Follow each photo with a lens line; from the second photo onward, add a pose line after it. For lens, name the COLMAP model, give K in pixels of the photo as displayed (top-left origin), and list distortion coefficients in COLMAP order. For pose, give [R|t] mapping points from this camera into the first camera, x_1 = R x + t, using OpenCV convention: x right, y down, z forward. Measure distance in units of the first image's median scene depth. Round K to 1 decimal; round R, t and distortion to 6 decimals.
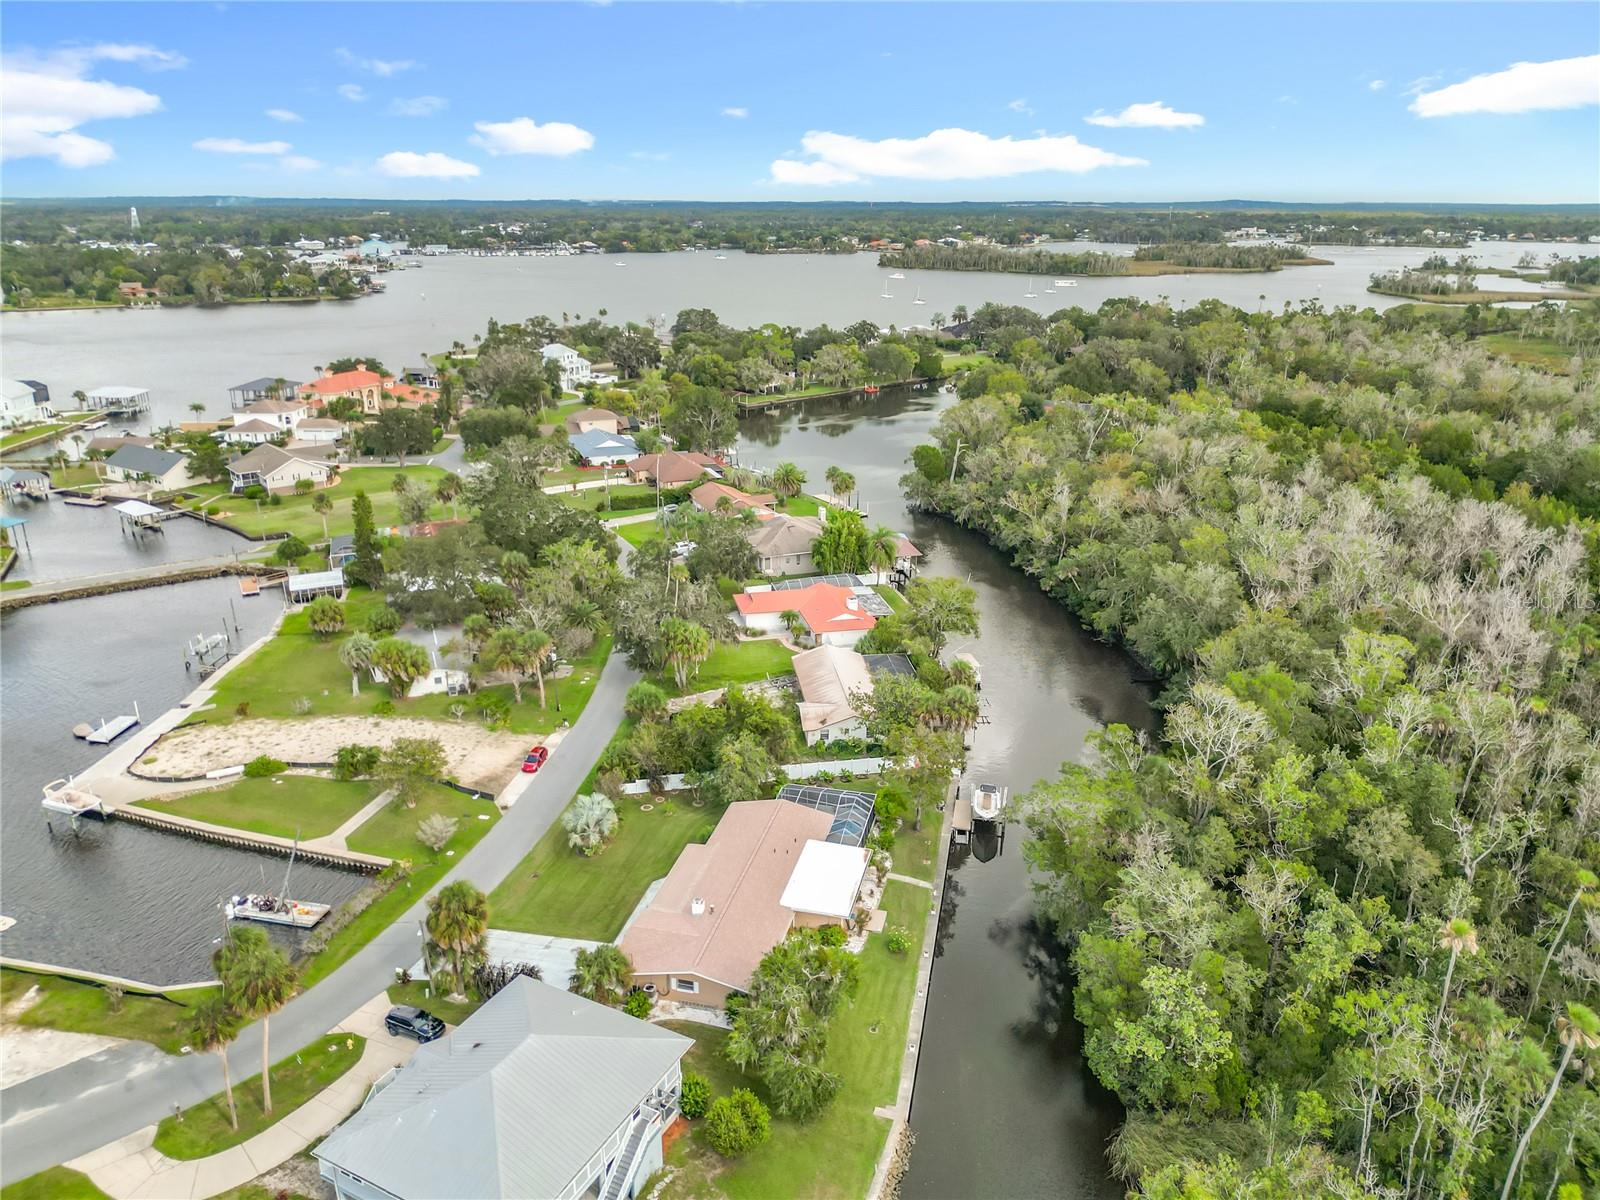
lens RADIAL K [[1127.6, 0, 796.2], [0, 1127.6, 653.8], [0, 0, 1]] dist [0.047558, -0.065217]
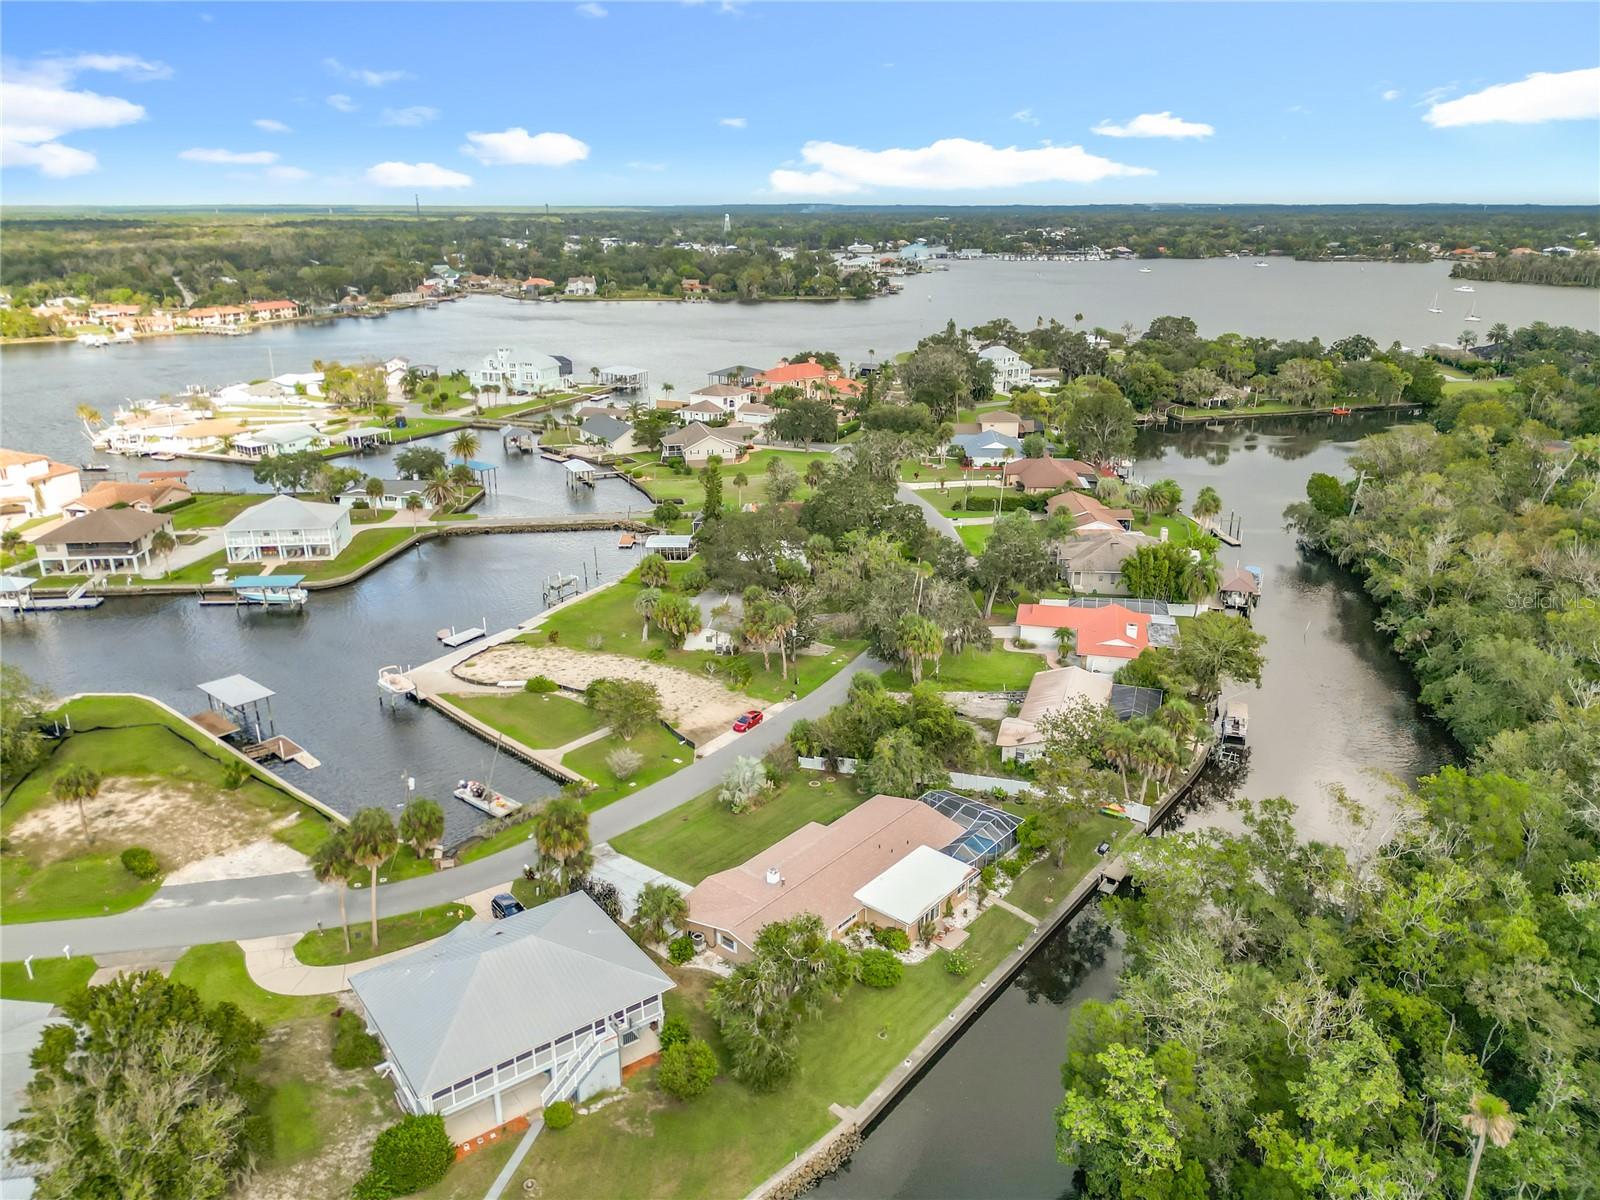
lens RADIAL K [[1148.6, 0, 783.0], [0, 1148.6, 603.6], [0, 0, 1]] dist [0.066633, -0.104890]
pose [[0.893436, 0.140757, -0.426567, 0.160851], [-0.161361, 0.986818, -0.012339, -0.006097], [0.419208, 0.079855, 0.904372, 0.010725]]
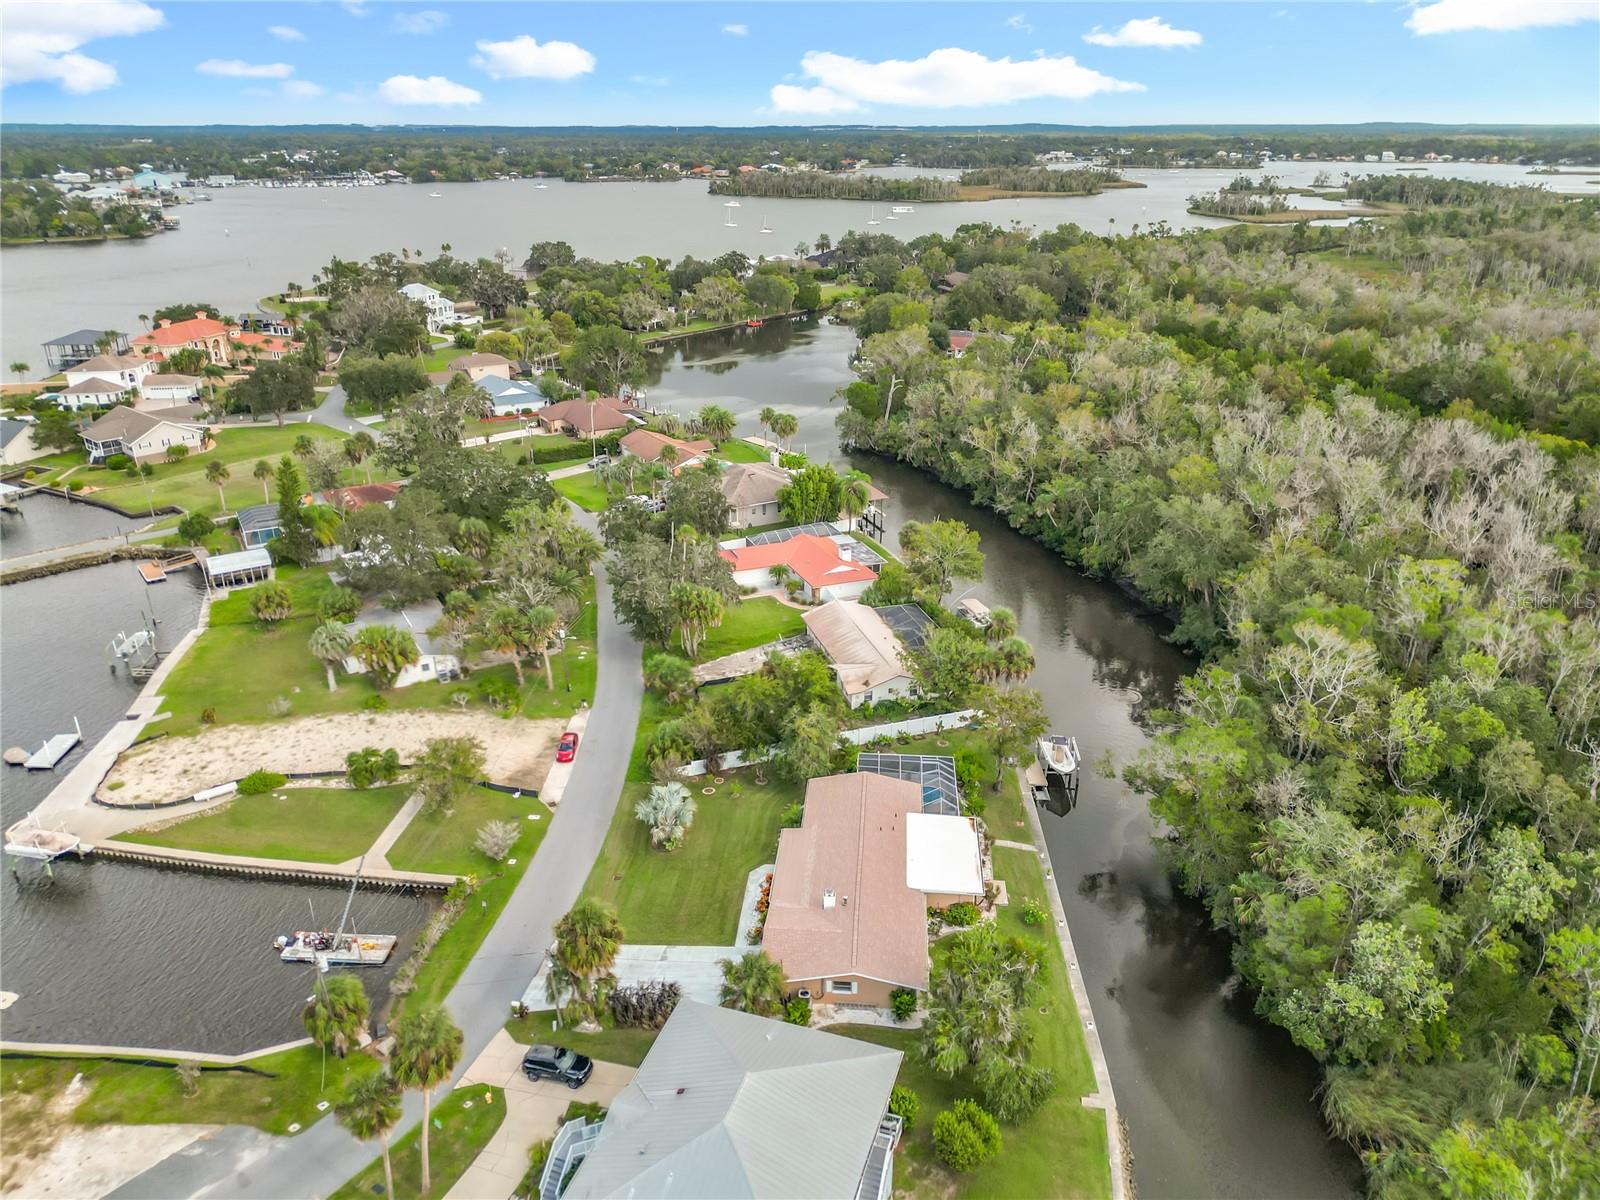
lens RADIAL K [[1127.9, 0, 795.3], [0, 1127.9, 633.5], [0, 0, 1]] dist [0.043537, -0.050542]
pose [[0.986995, -0.068978, 0.145200, -0.111486], [0.062941, 0.996967, 0.045776, -0.018950], [-0.147917, -0.036042, 0.988343, 0.041753]]
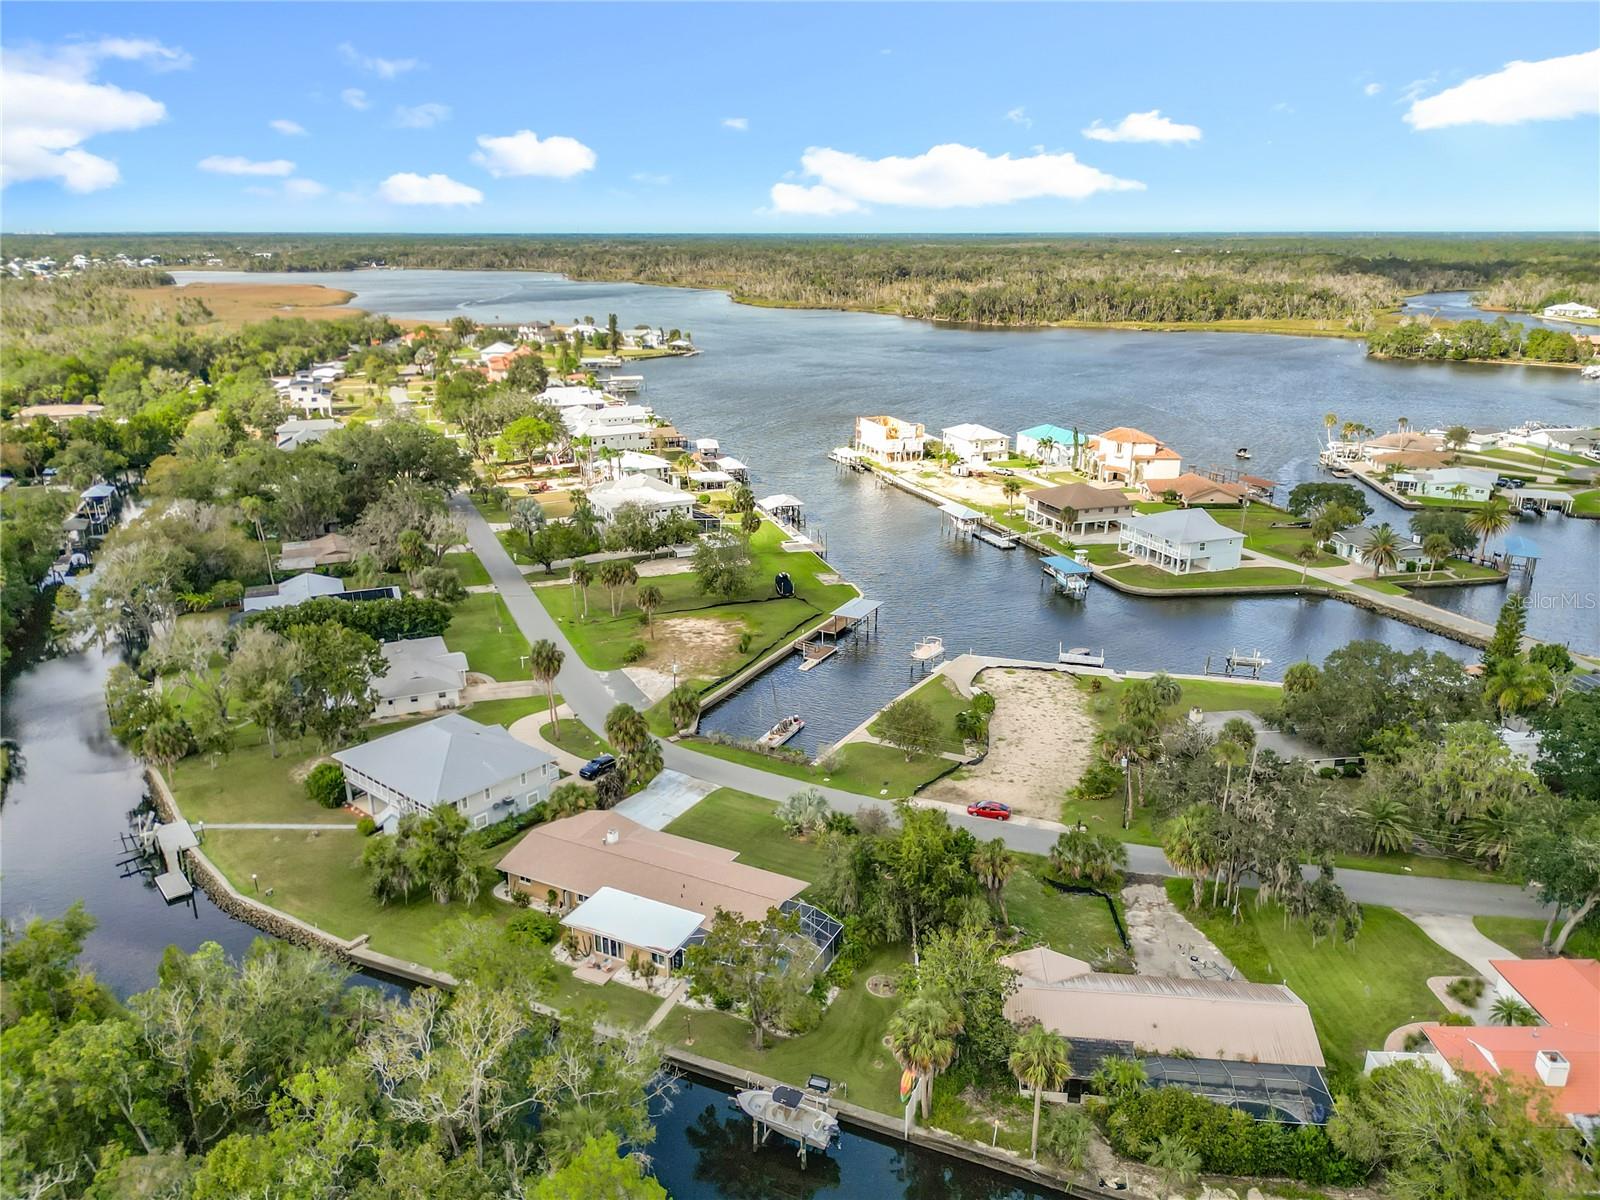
lens RADIAL K [[1125.9, 0, 789.8], [0, 1125.9, 666.3], [0, 0, 1]] dist [0.060062, -0.061596]
pose [[-0.219475, 0.345393, -0.912433, 0.403778], [-0.365391, 0.838067, 0.405133, -0.212157], [0.904610, 0.422311, -0.057731, 0.546583]]
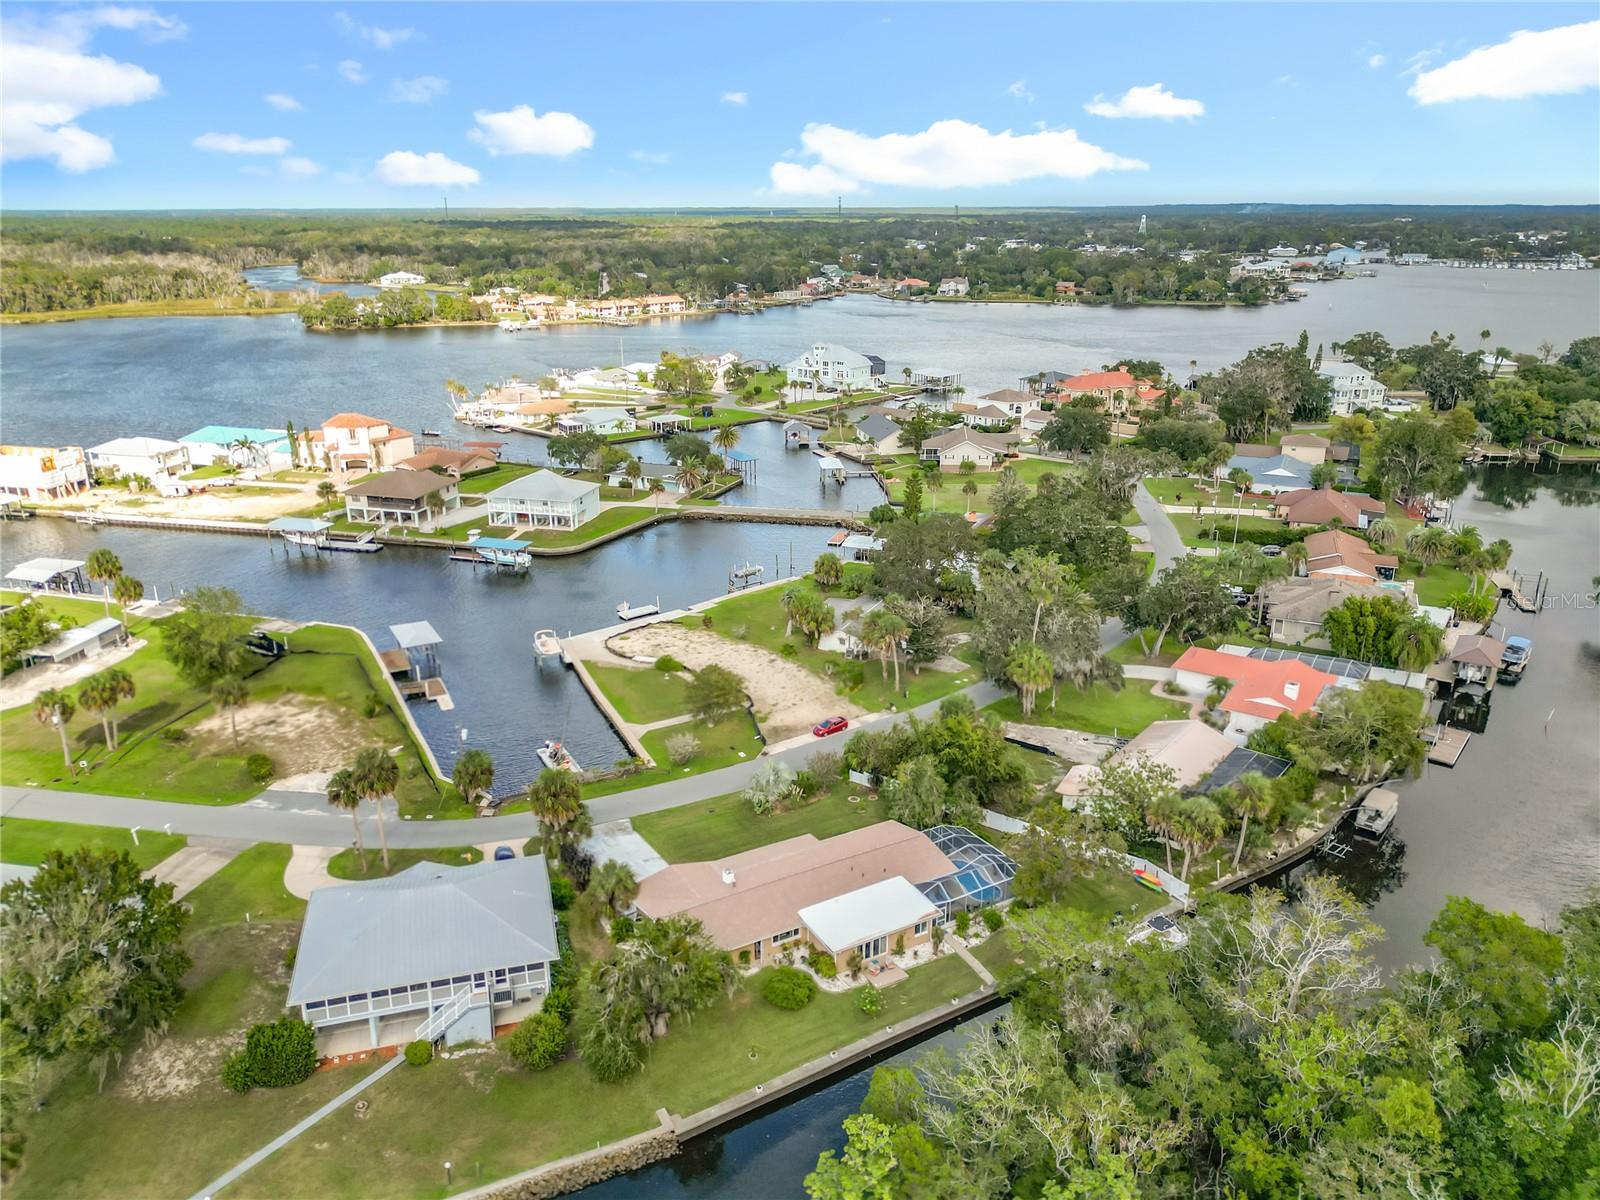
lens RADIAL K [[1127.1, 0, 780.2], [0, 1127.1, 646.2], [0, 0, 1]] dist [0.057918, -0.071692]
pose [[0.684034, 0.257532, -0.682477, 0.285941], [-0.265574, 0.959317, 0.095817, -0.044803], [0.679388, 0.115706, 0.724599, 0.118569]]
